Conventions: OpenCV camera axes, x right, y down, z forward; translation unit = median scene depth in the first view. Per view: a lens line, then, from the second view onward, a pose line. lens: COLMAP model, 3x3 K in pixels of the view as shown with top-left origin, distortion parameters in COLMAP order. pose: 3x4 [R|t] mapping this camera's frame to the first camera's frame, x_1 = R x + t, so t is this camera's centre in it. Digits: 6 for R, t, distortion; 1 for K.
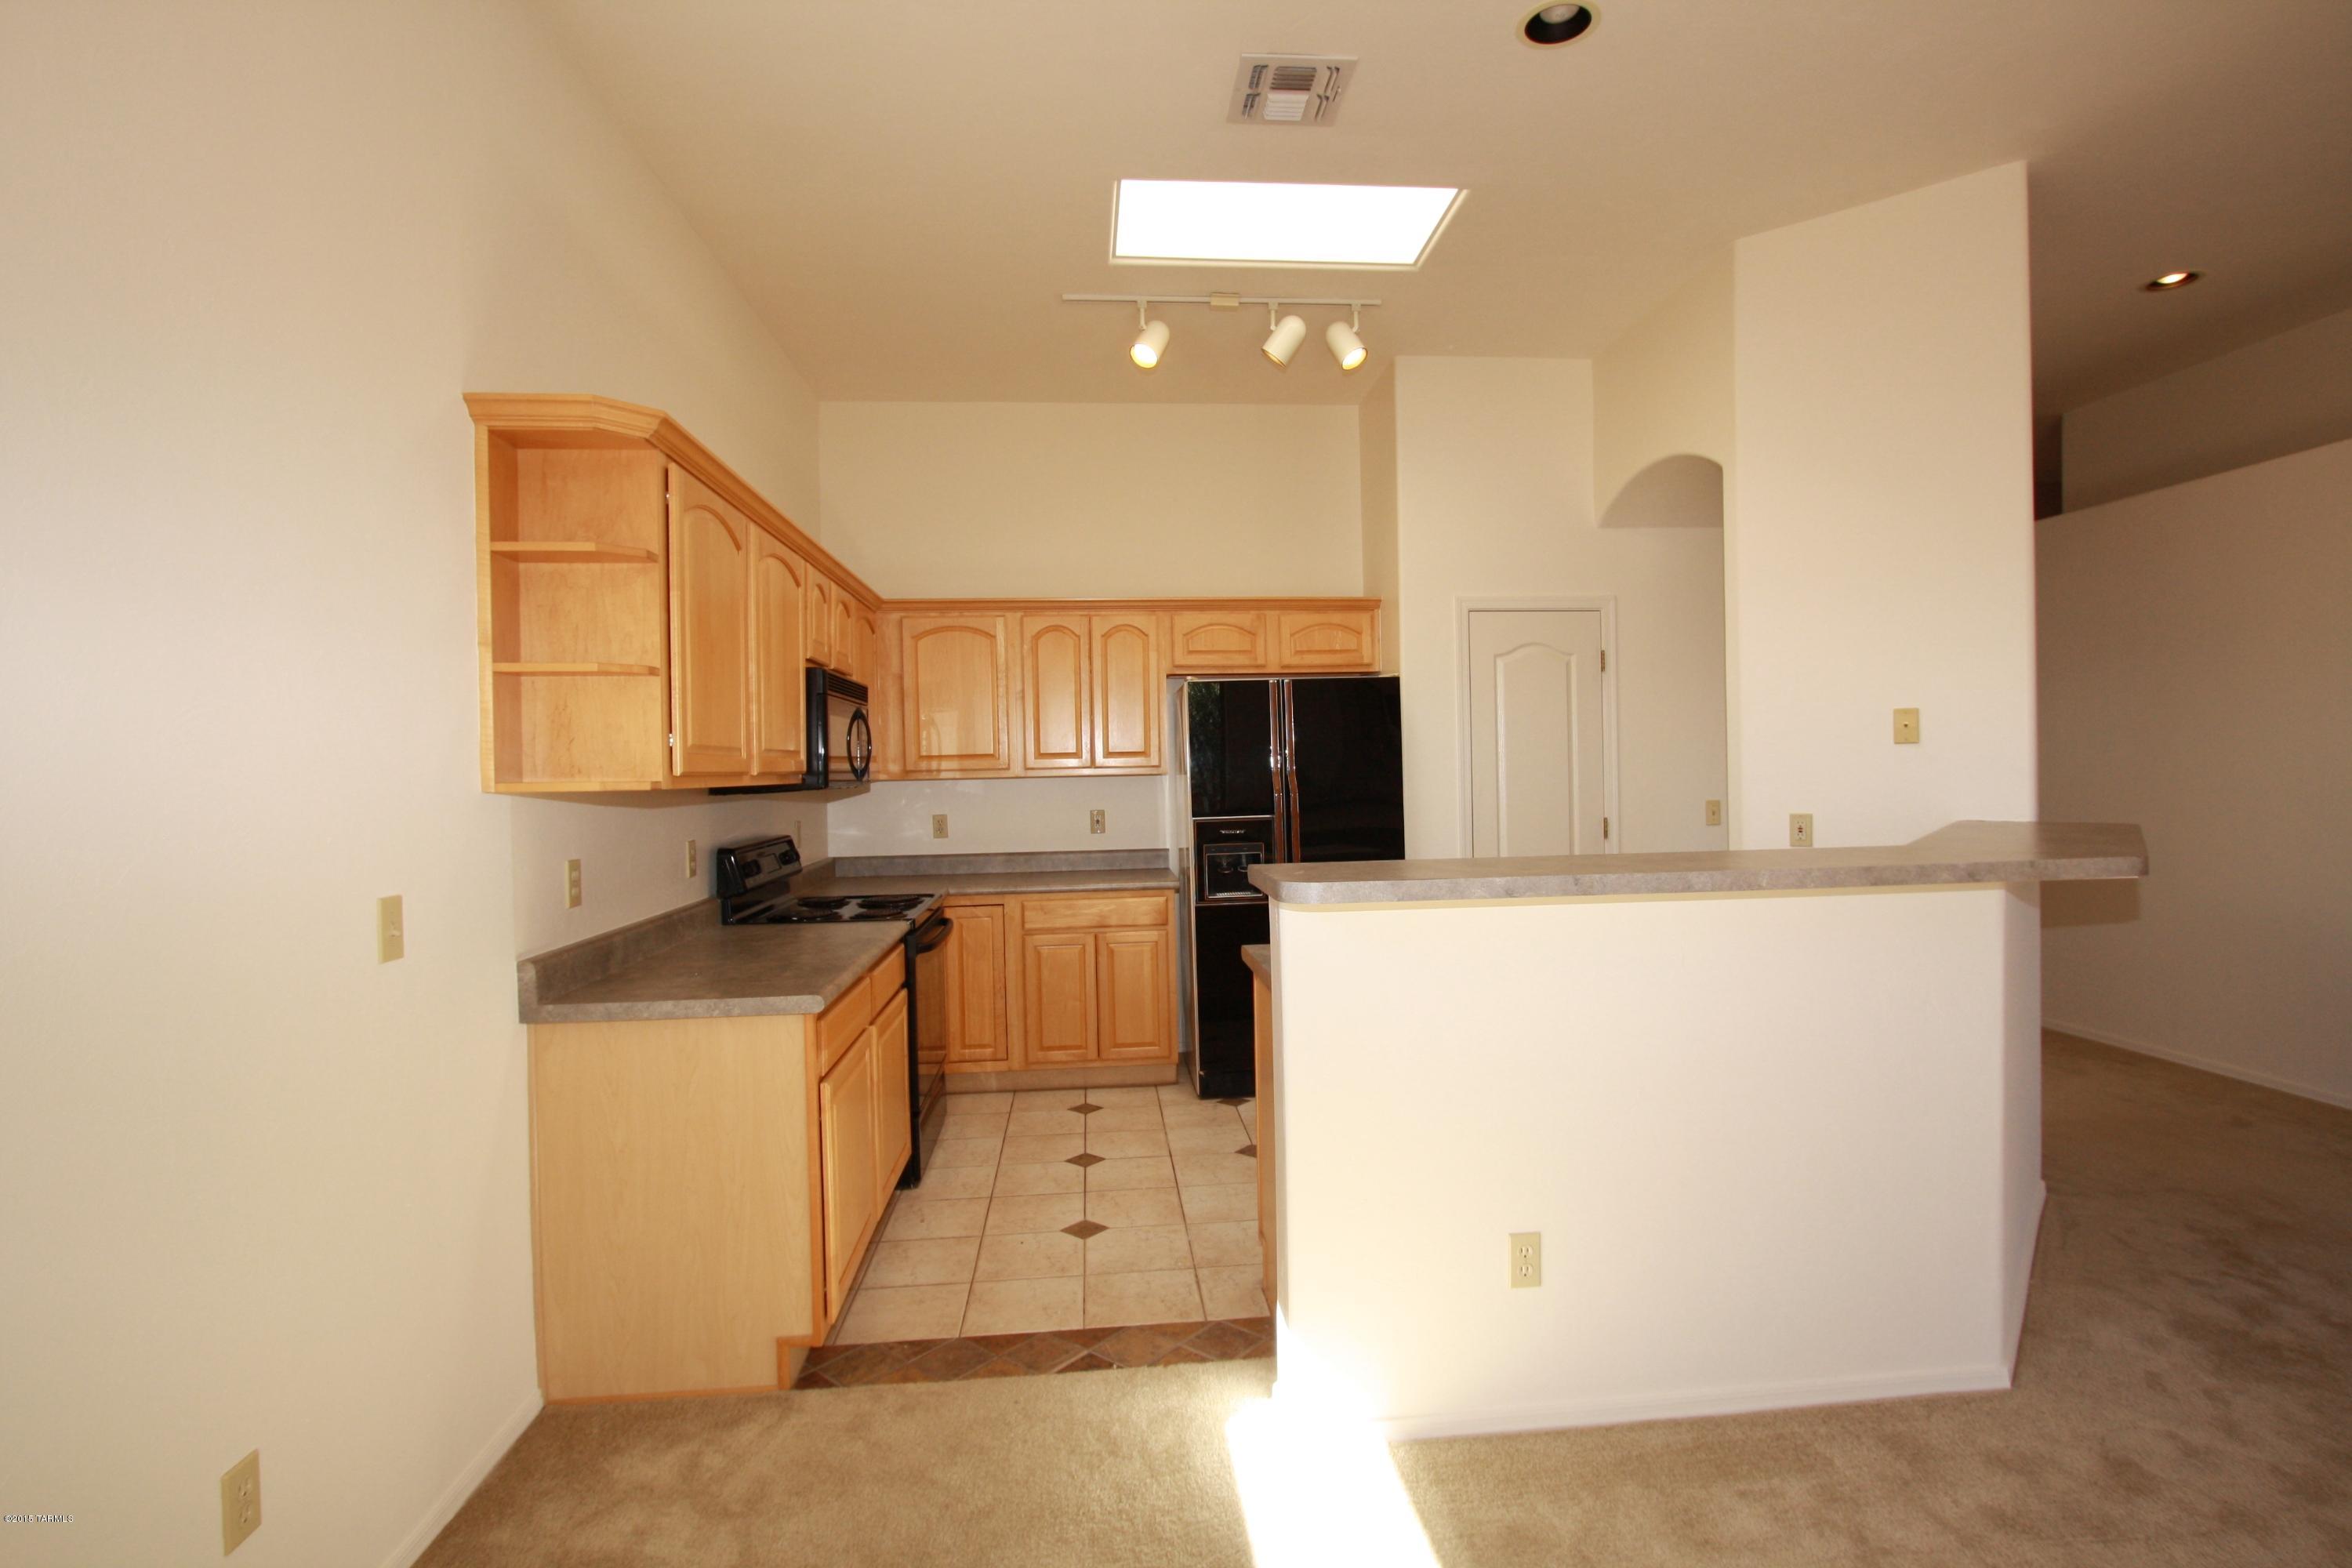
lens RADIAL K [[1092.6, 0, 1153.7], [0, 1092.6, 790.2], [0, 0, 1]] dist [-0.017711, 0.002571]
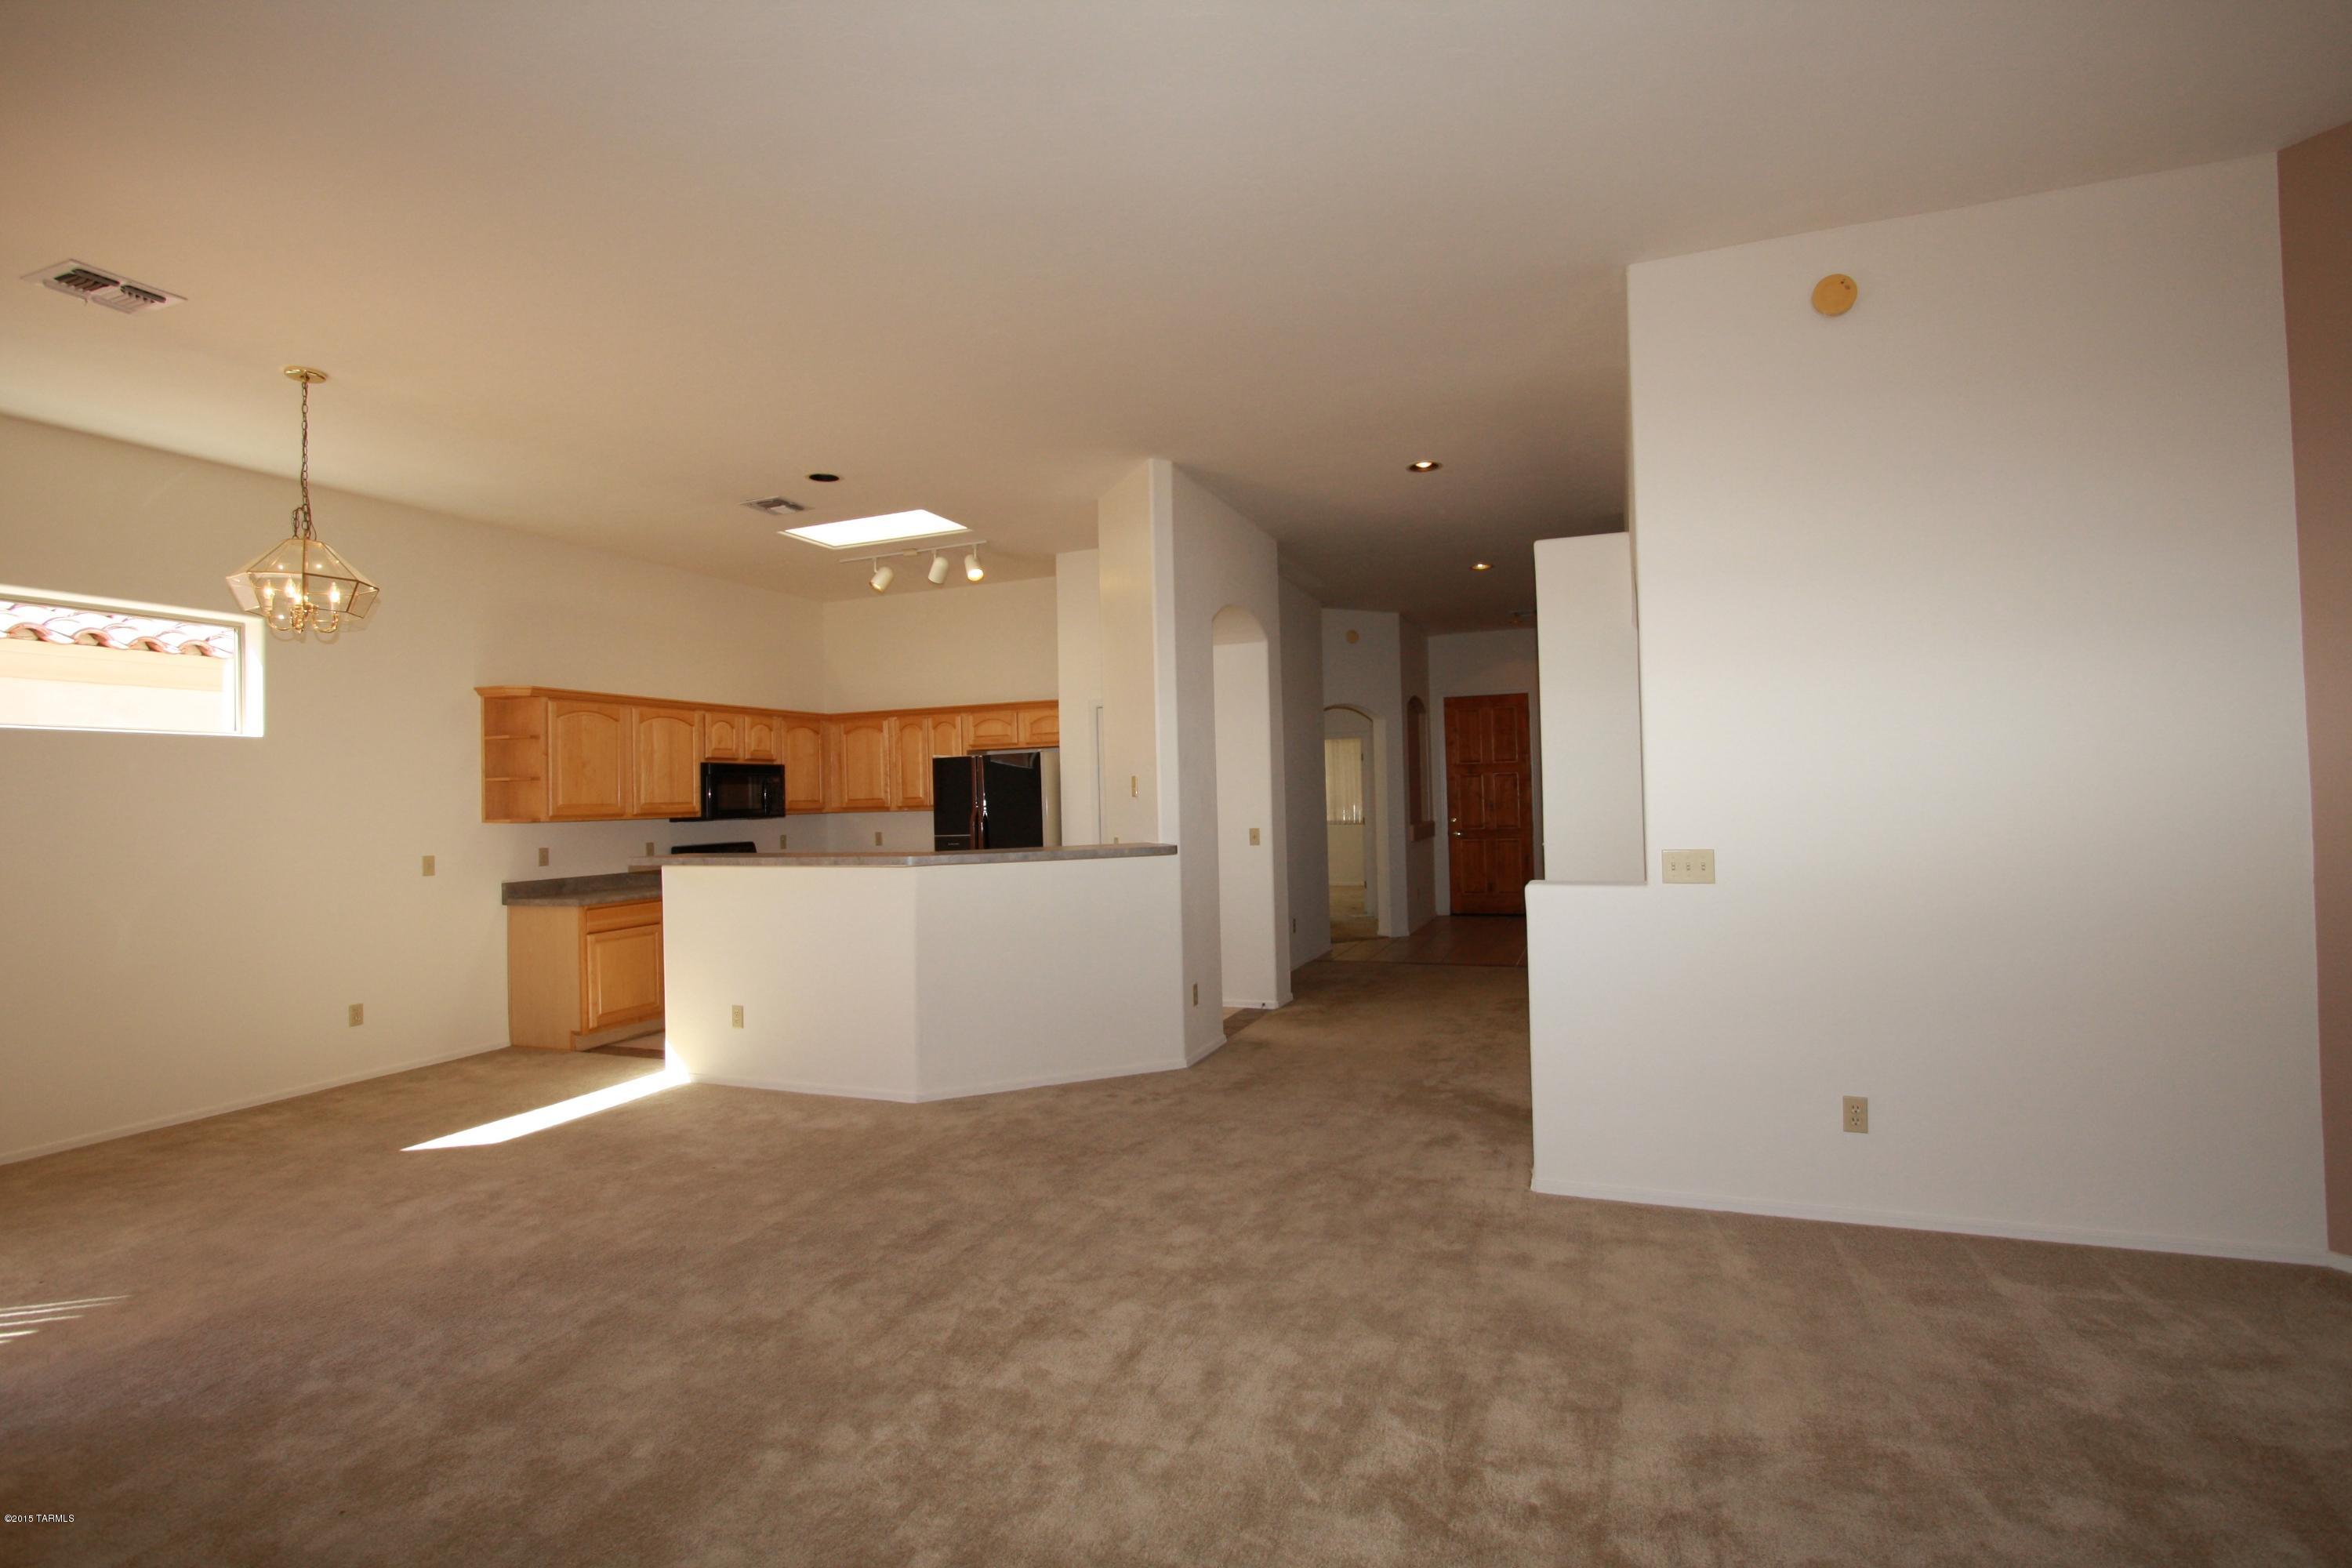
lens RADIAL K [[1092.6, 0, 1191.7], [0, 1092.6, 782.0], [0, 0, 1]] dist [-0.017711, 0.002571]
pose [[0.894648, -0.011237, -0.446630, 1.928422], [0.000597, 0.999713, -0.023957, -0.029311], [0.446771, 0.021166, 0.894398, -0.611465]]
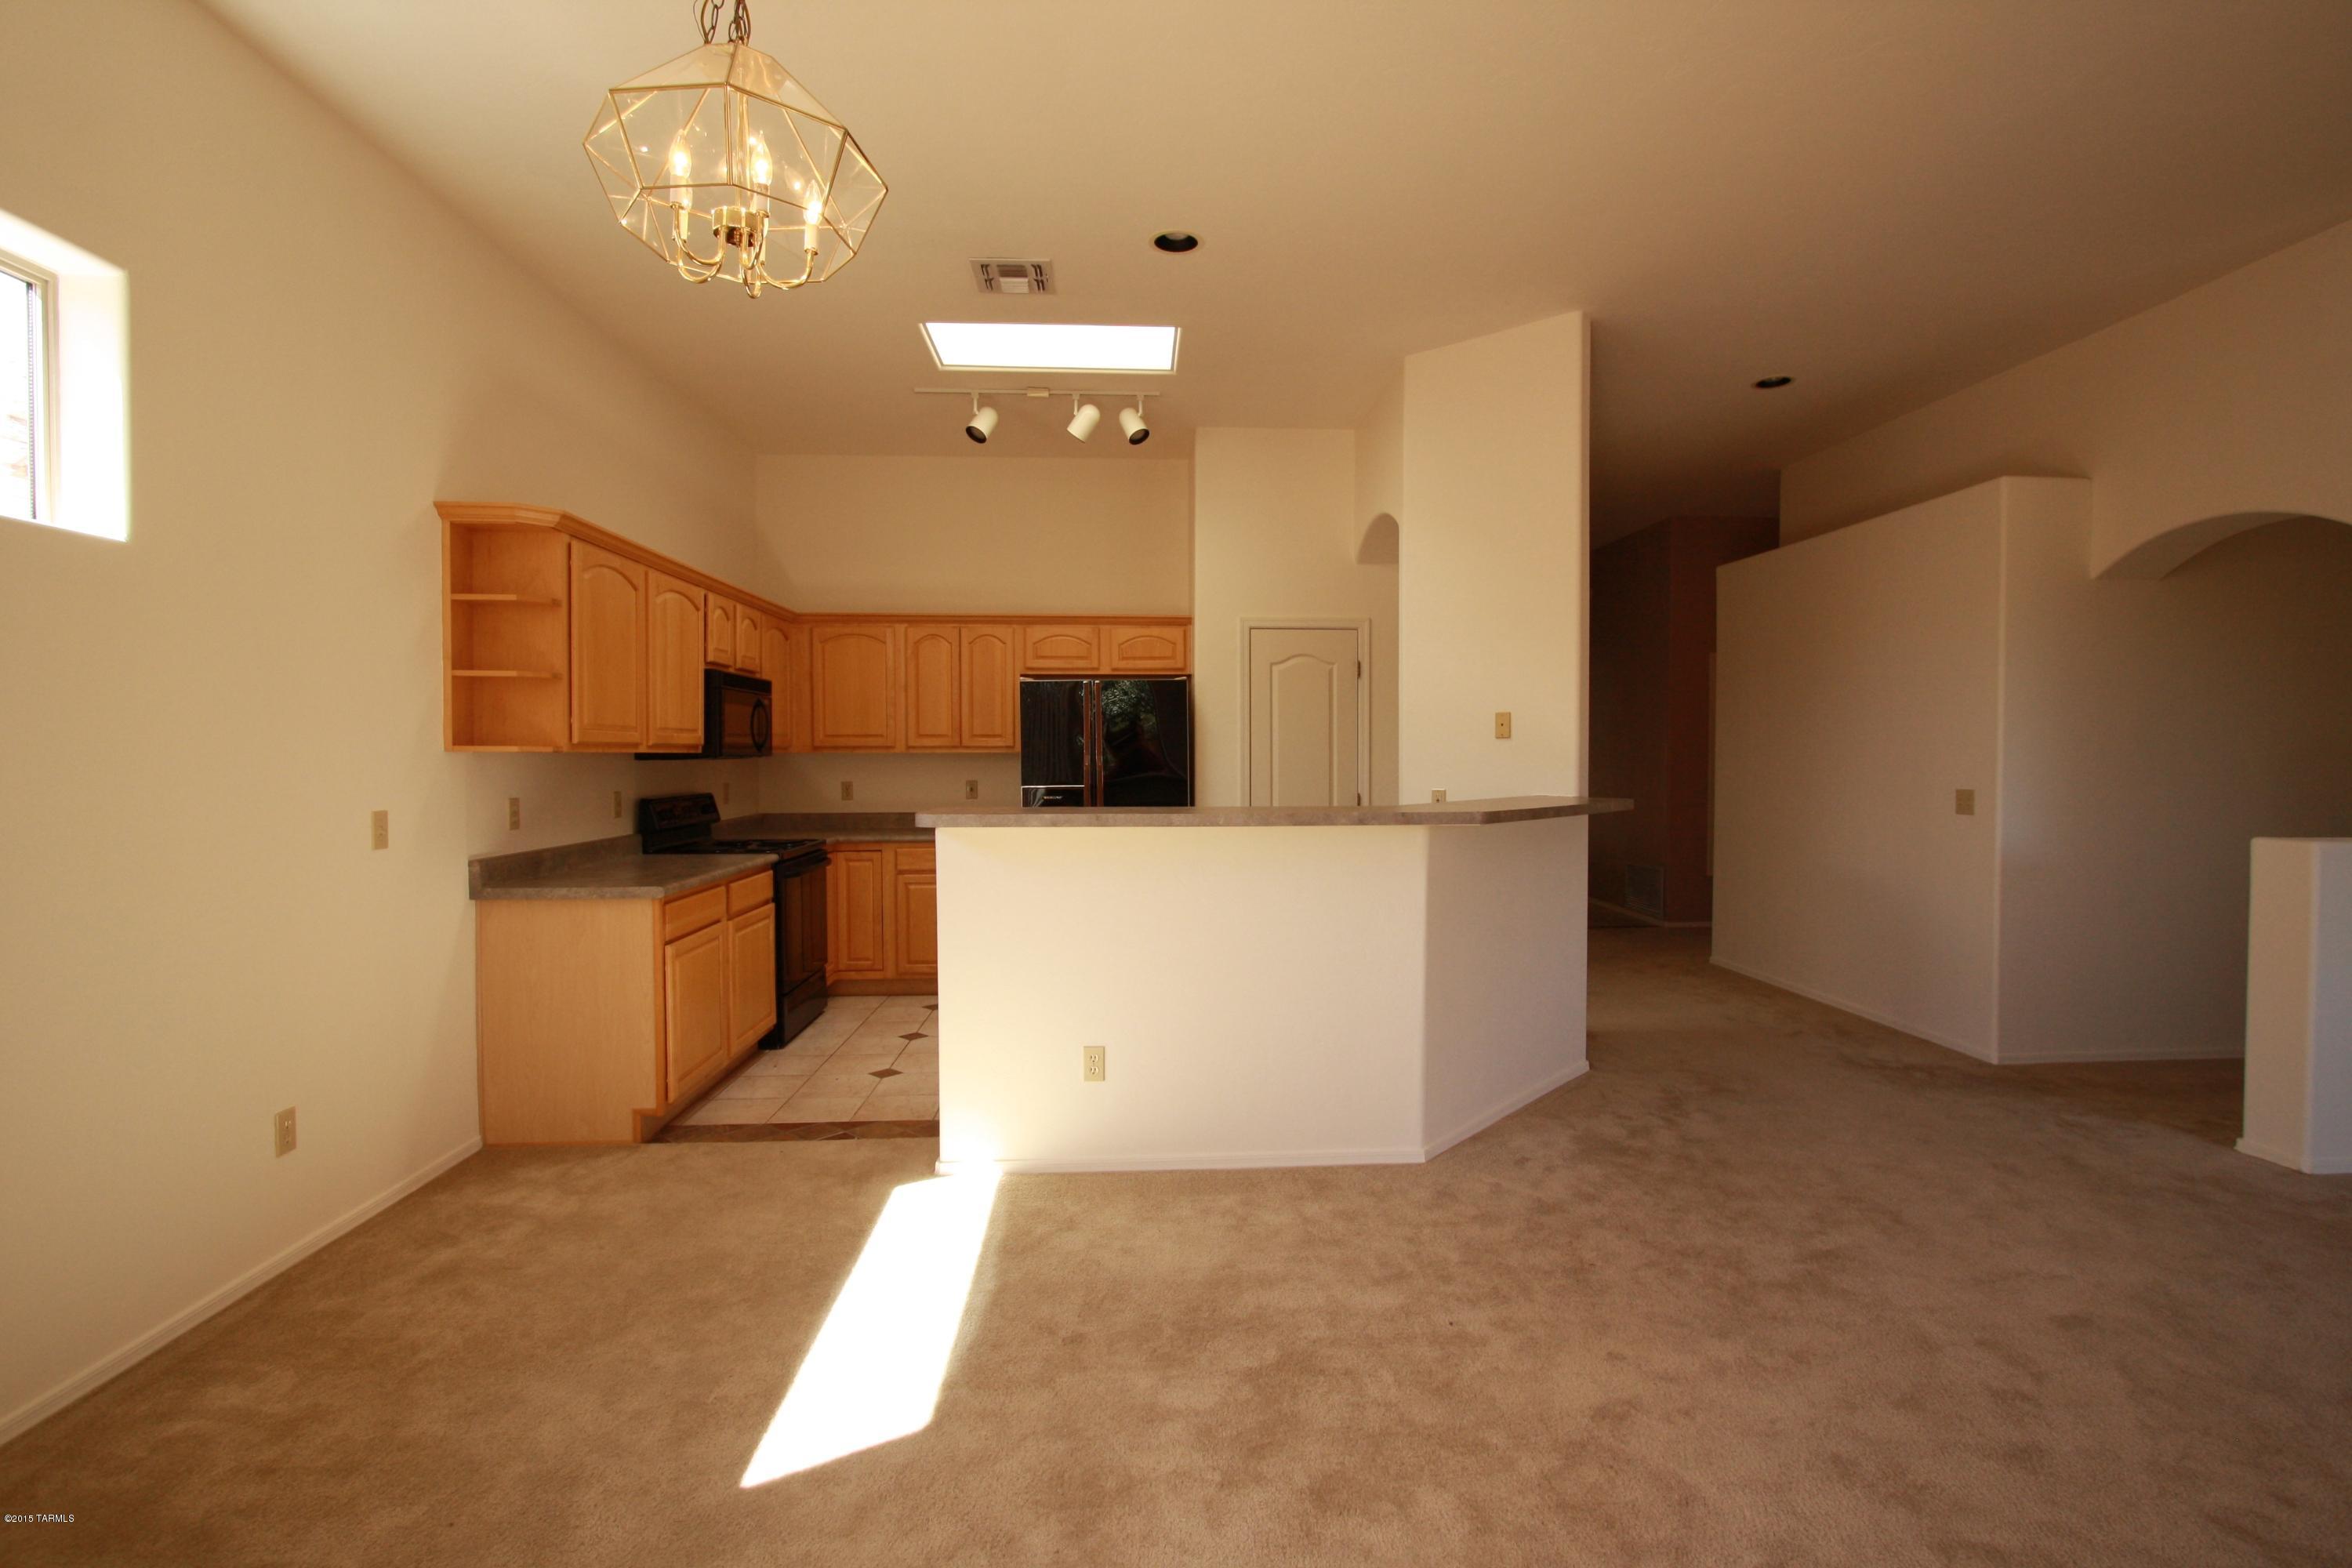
lens RADIAL K [[1092.6, 0, 1190.0], [0, 1092.6, 787.6], [0, 0, 1]] dist [-0.017711, 0.002571]
pose [[0.999434, 0.019247, -0.027605, 0.424342], [-0.018941, 0.999756, 0.011327, 0.013690], [0.027816, -0.010797, 0.999555, -0.457882]]
